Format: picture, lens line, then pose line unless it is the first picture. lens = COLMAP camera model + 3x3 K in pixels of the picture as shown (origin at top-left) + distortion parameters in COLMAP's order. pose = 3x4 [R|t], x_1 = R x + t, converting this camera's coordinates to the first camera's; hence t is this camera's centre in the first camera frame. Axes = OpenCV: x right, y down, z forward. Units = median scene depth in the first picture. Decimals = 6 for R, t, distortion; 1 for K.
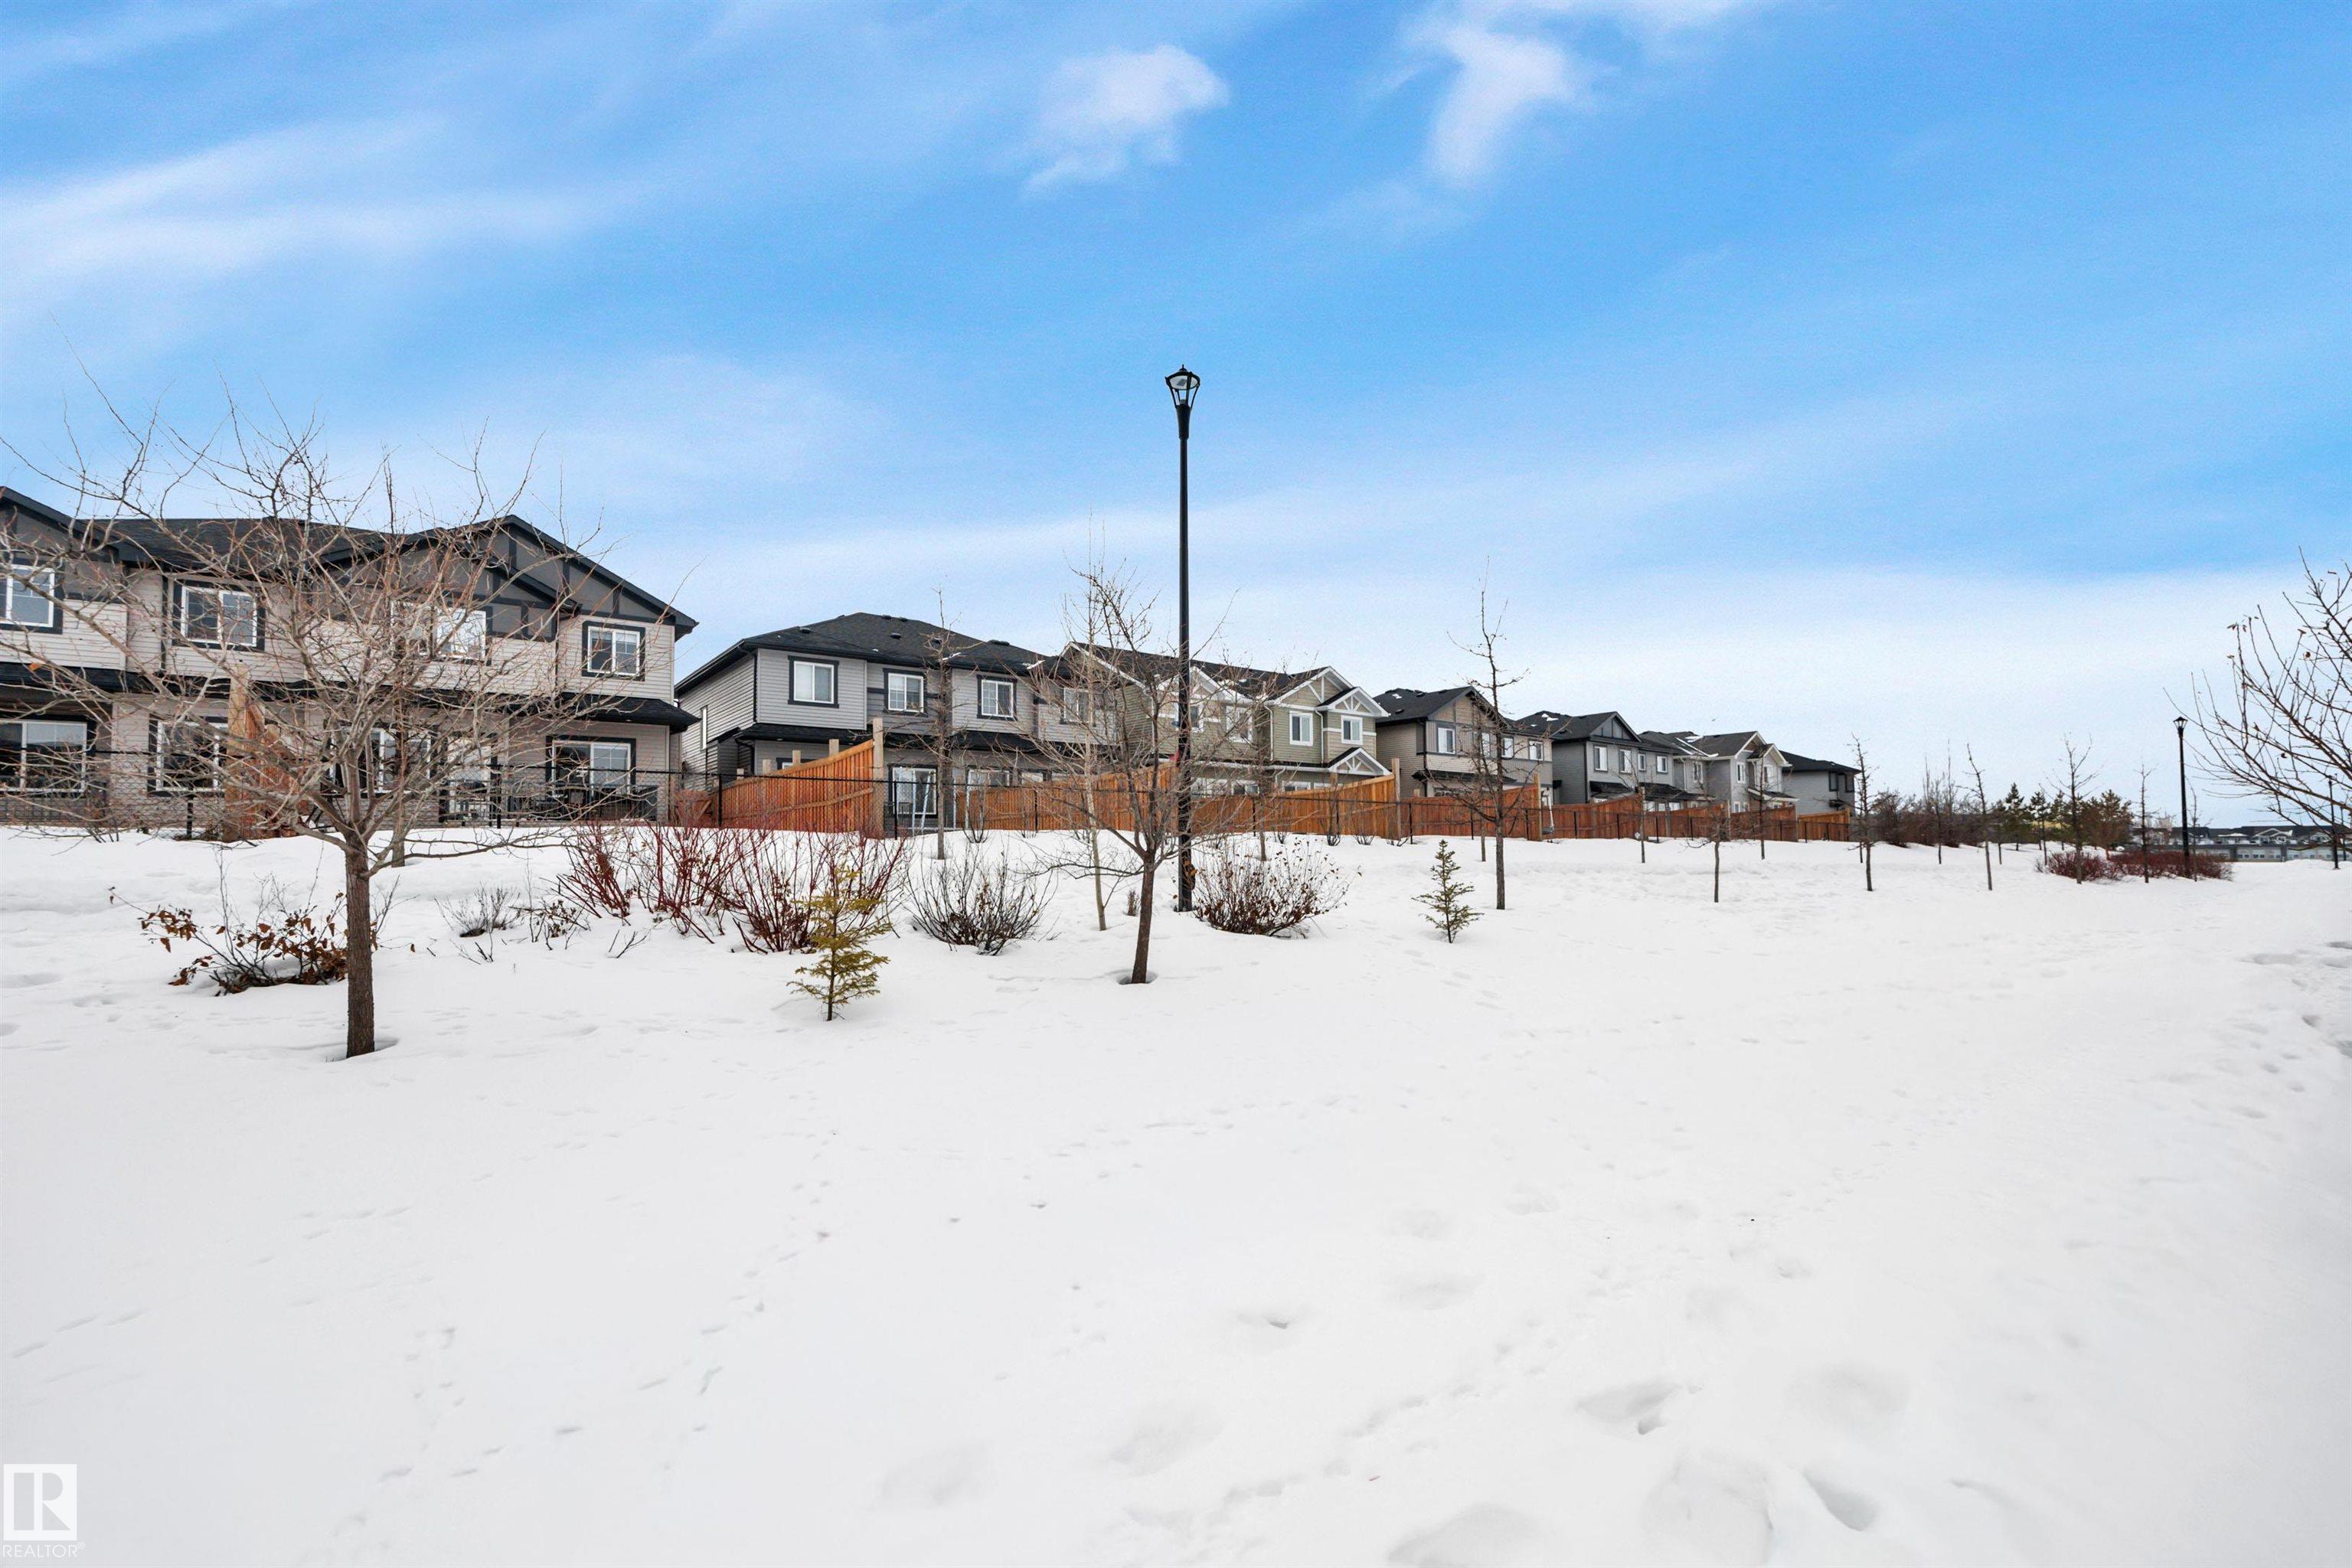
lens RADIAL K [[973.8, 0, 1171.5], [0, 973.8, 841.1], [0, 0, 1]] dist [0.001274, 0.000102]
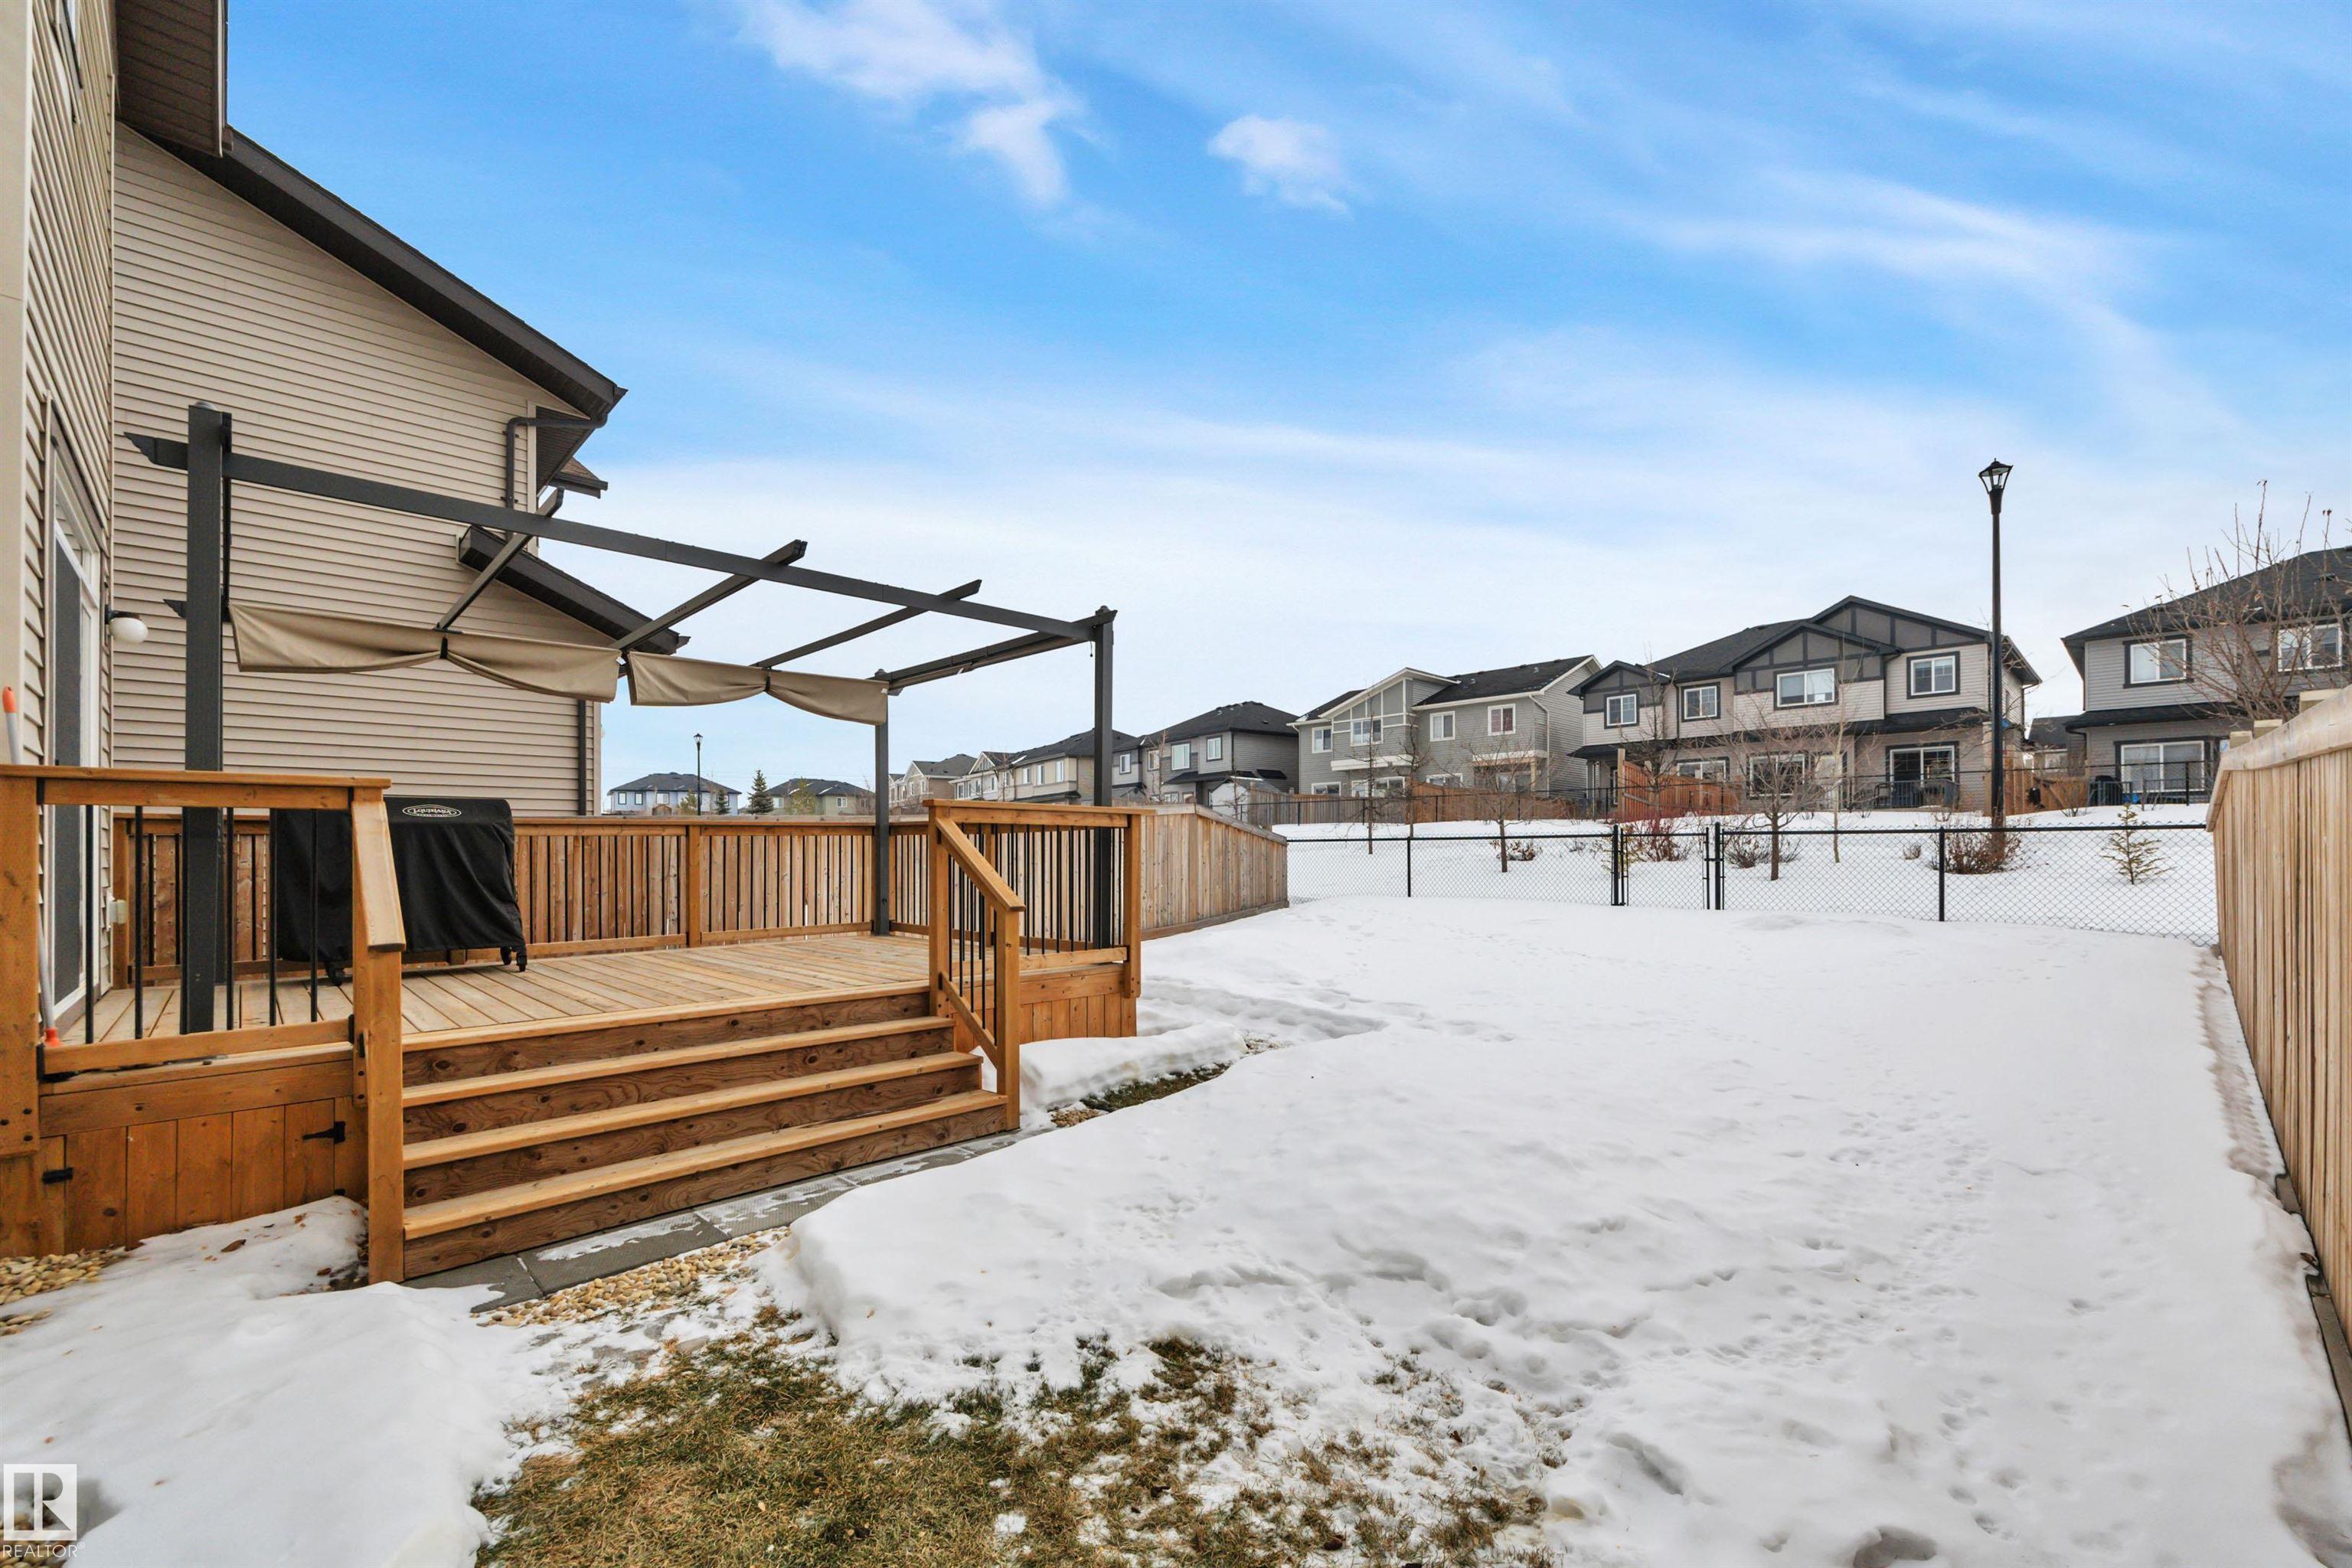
lens RADIAL K [[973.8, 0, 1171.5], [0, 973.8, 841.1], [0, 0, 1]] dist [0.001274, 0.000102]
pose [[0.115359, -0.003984, -0.993316, 0.610231], [0.011364, 0.999932, -0.002690, 0.015297], [0.993259, -0.010978, 0.115396, -0.148021]]
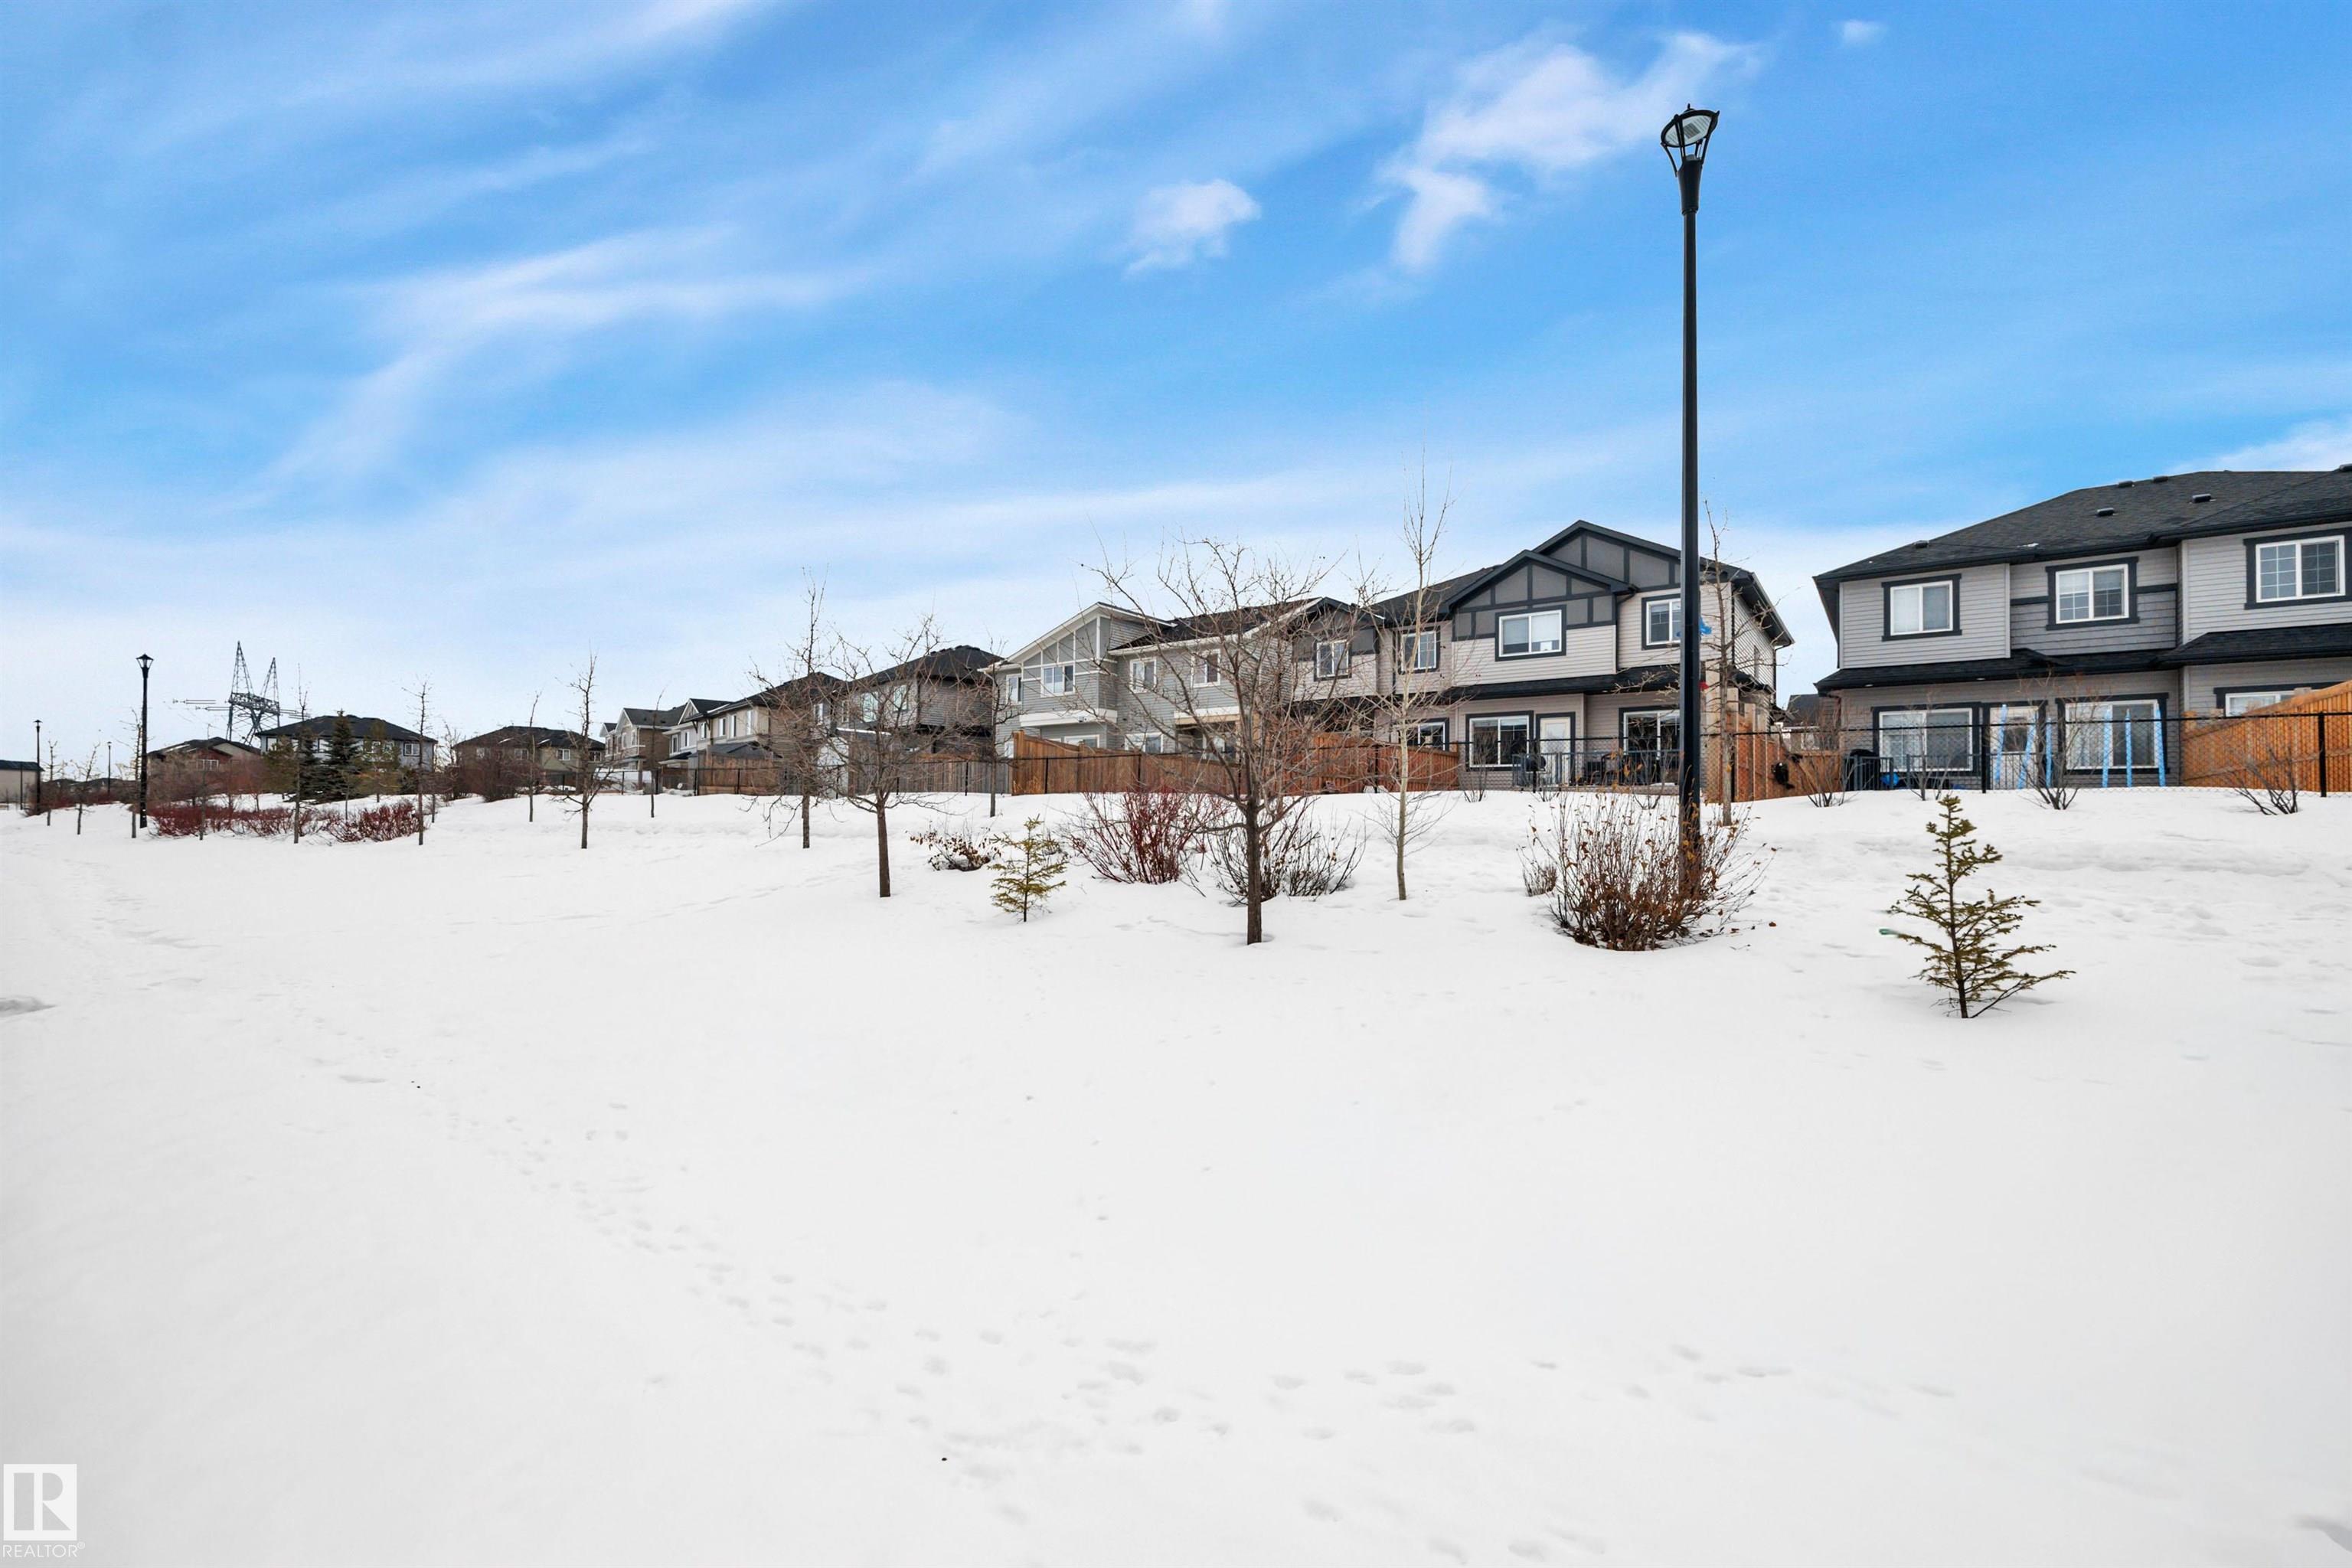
lens RADIAL K [[982.1, 0, 1139.0], [0, 982.1, 790.3], [0, 0, 1]] dist [-0.001762, -0.000055]
pose [[0.248668, -0.014090, -0.968486, 0.301702], [-0.003454, 0.999875, -0.015434, 0.001699], [0.968583, 0.007183, 0.248589, 0.212592]]
